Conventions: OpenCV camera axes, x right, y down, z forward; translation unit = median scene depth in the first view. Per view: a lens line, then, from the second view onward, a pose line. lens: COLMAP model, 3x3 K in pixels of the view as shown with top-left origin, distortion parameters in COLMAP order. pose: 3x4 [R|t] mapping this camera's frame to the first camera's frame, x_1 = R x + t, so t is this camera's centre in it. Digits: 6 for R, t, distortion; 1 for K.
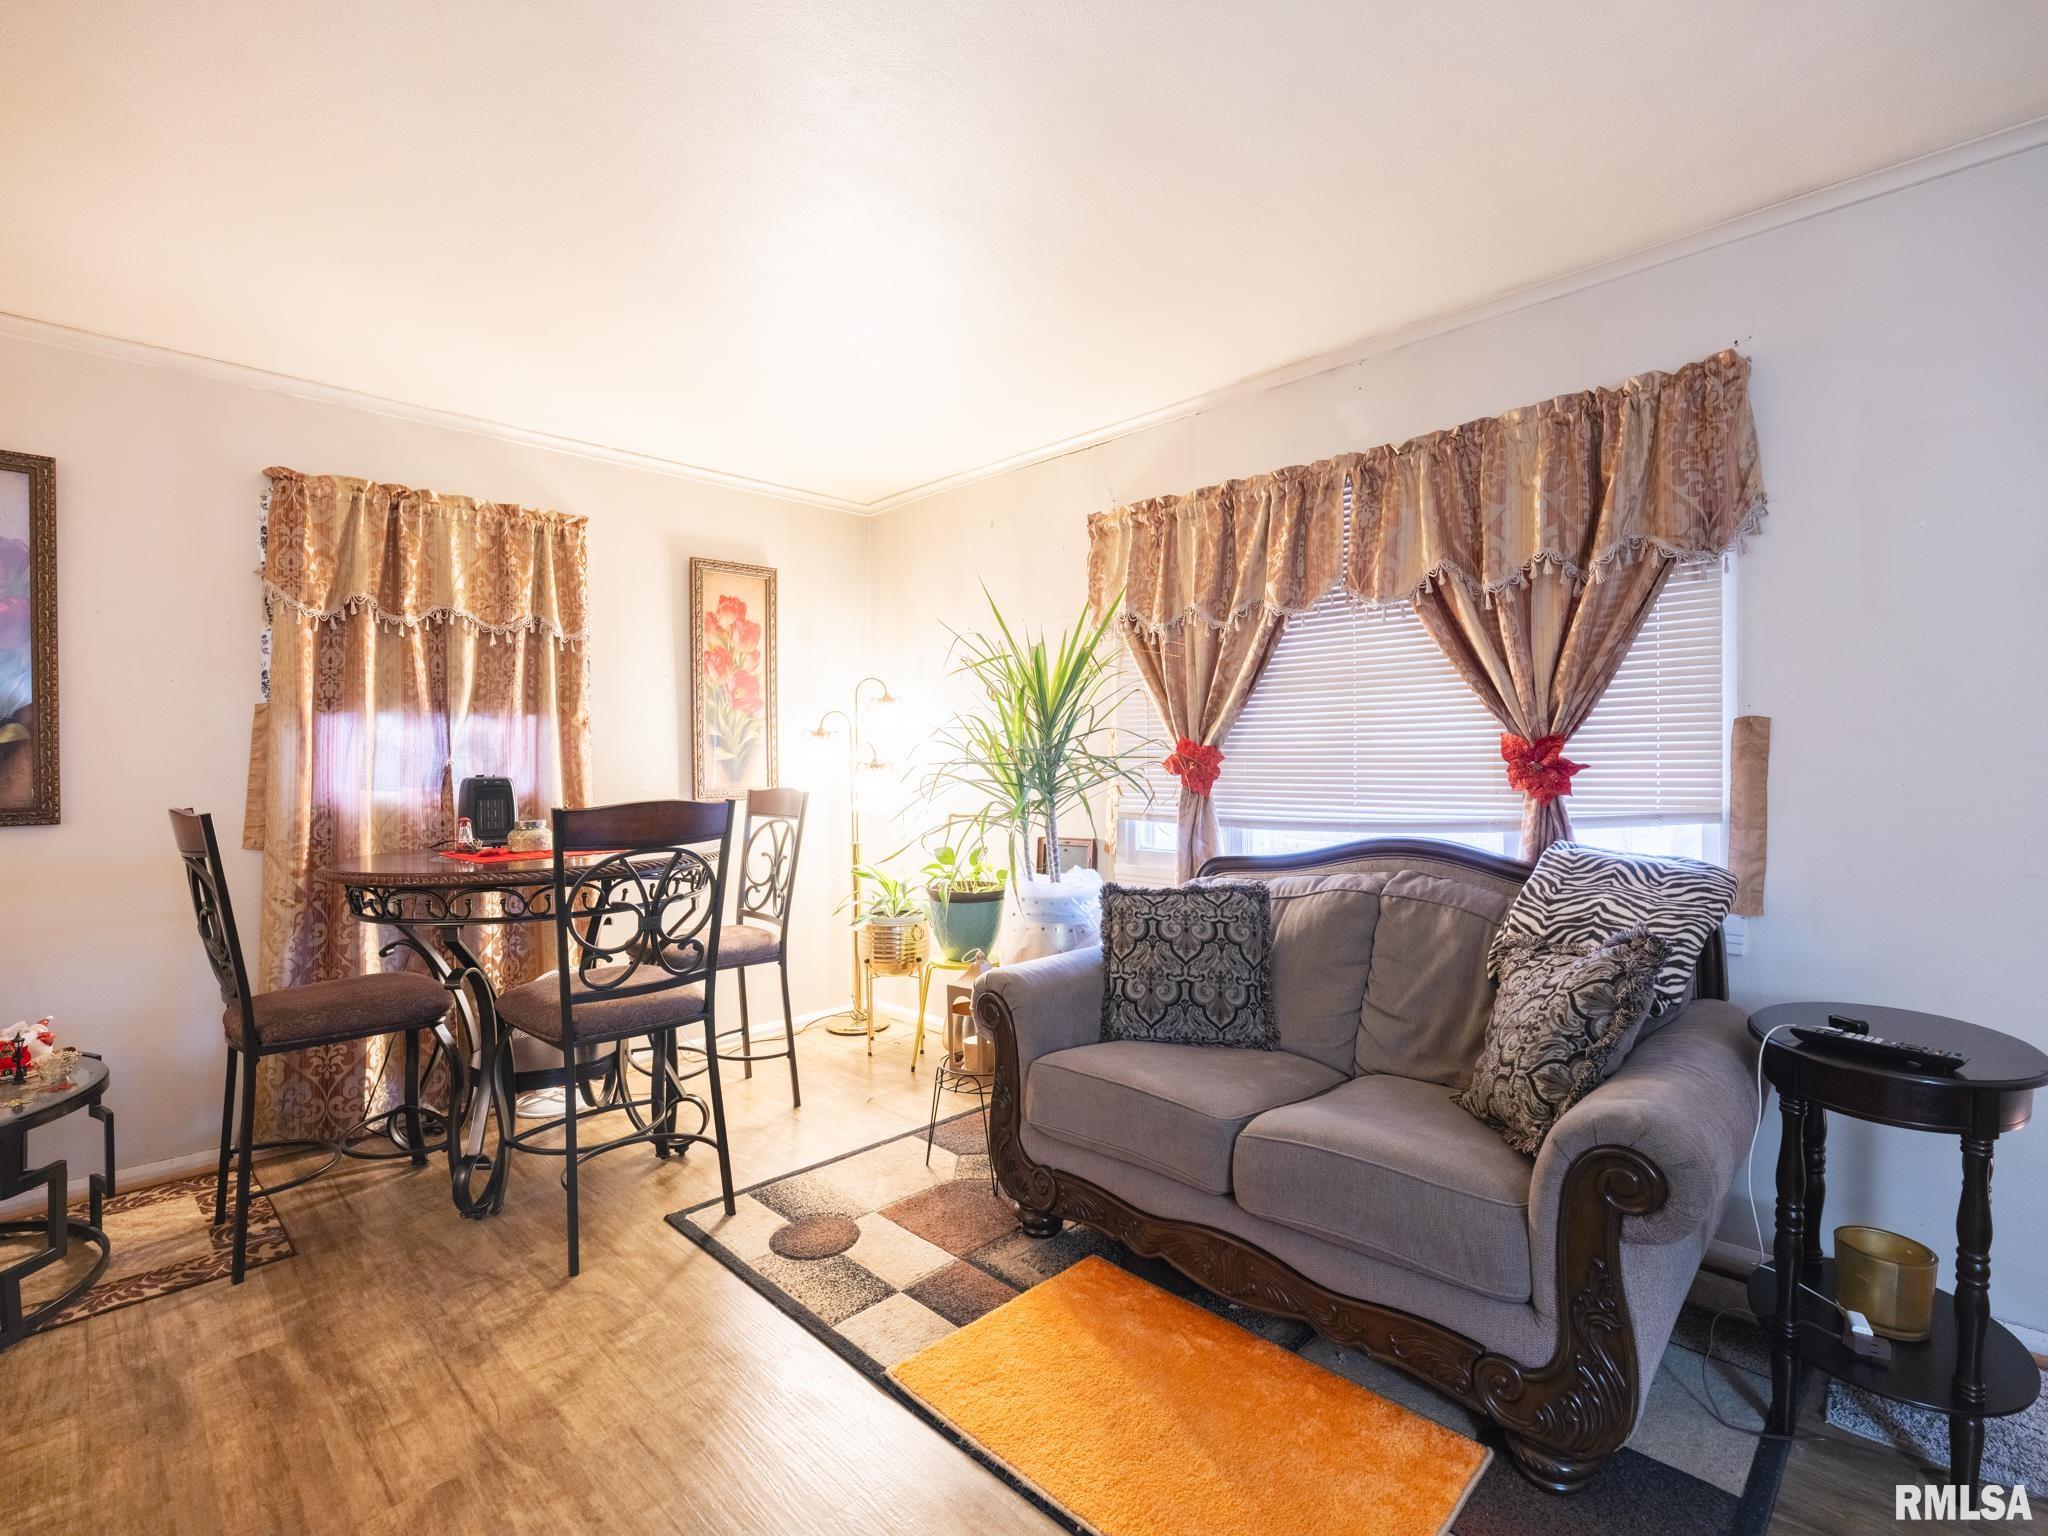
lens RADIAL K [[939.2, 0, 1024.0], [0, 939.2, 768.0], [0, 0, 1]] dist [-0.001543, 0.000833]
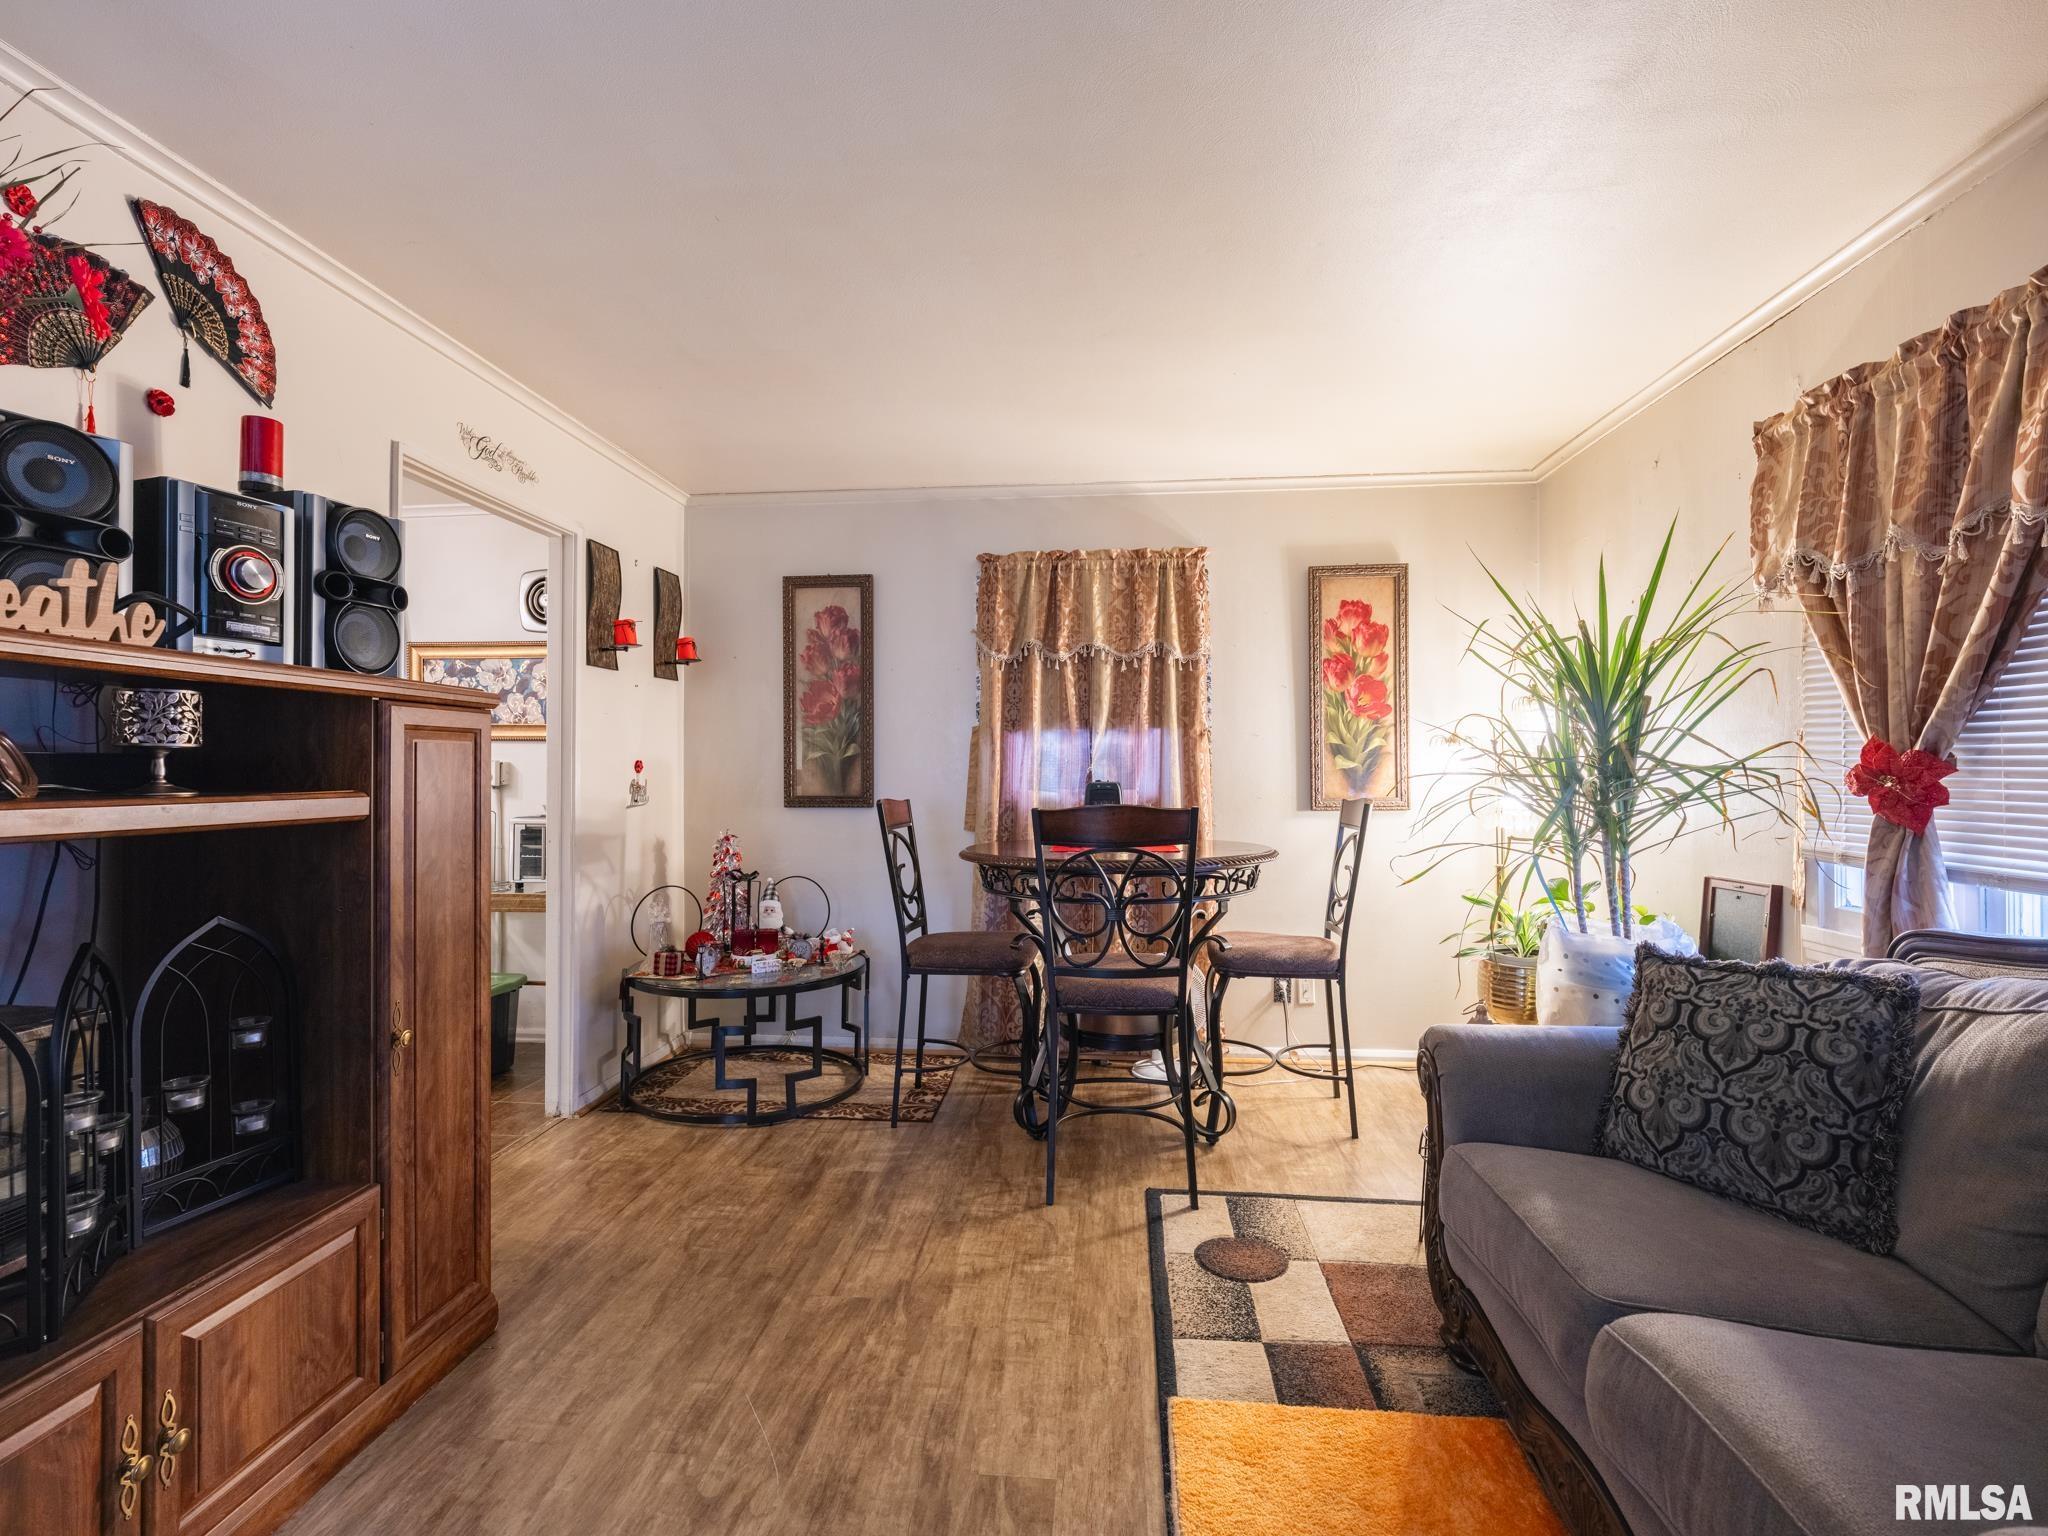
lens RADIAL K [[959.5, 0, 1032.5], [0, 959.5, 767.7], [0, 0, 1]] dist [-0.001159, 0.000762]
pose [[0.643770, 0.004822, -0.765204, 0.305863], [-0.010929, 0.999936, -0.002894, -0.004036], [0.765141, 0.010226, 0.643781, 0.143536]]
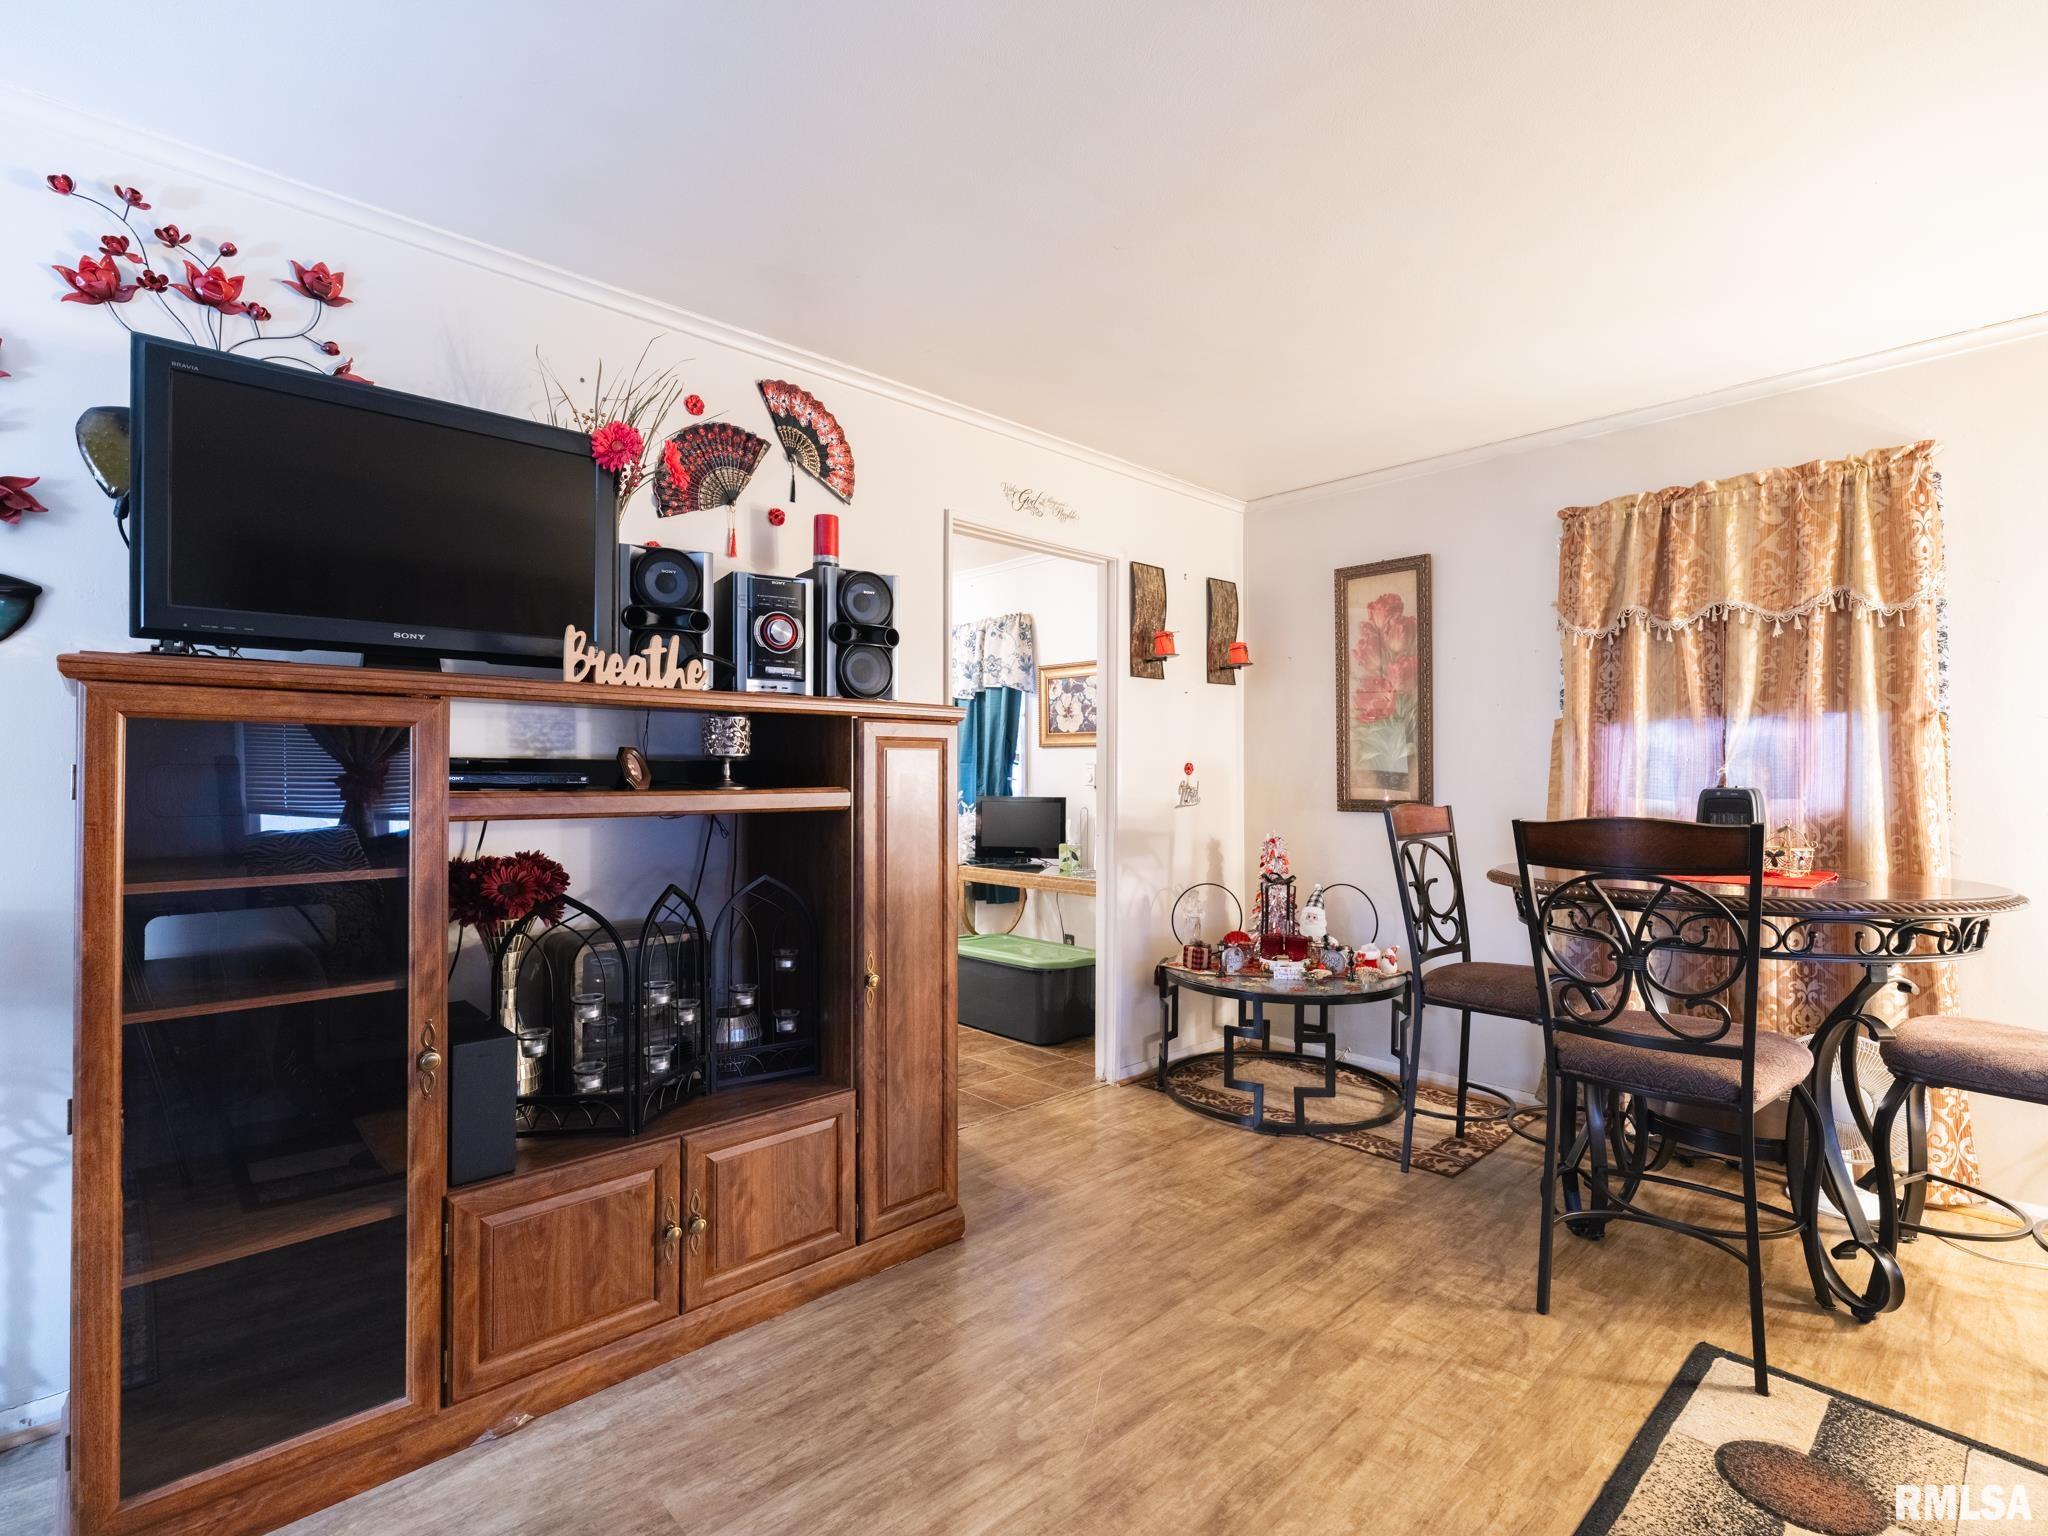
lens RADIAL K [[982.1, 0, 1026.4], [0, 982.1, 767.9], [0, 0, 1]] dist [0.000731, 0.000707]
pose [[-0.022585, 0.002110, -0.999743, 0.374309], [-0.008488, 0.999961, 0.002302, -0.005805], [0.999709, 0.008538, -0.022566, 0.355501]]
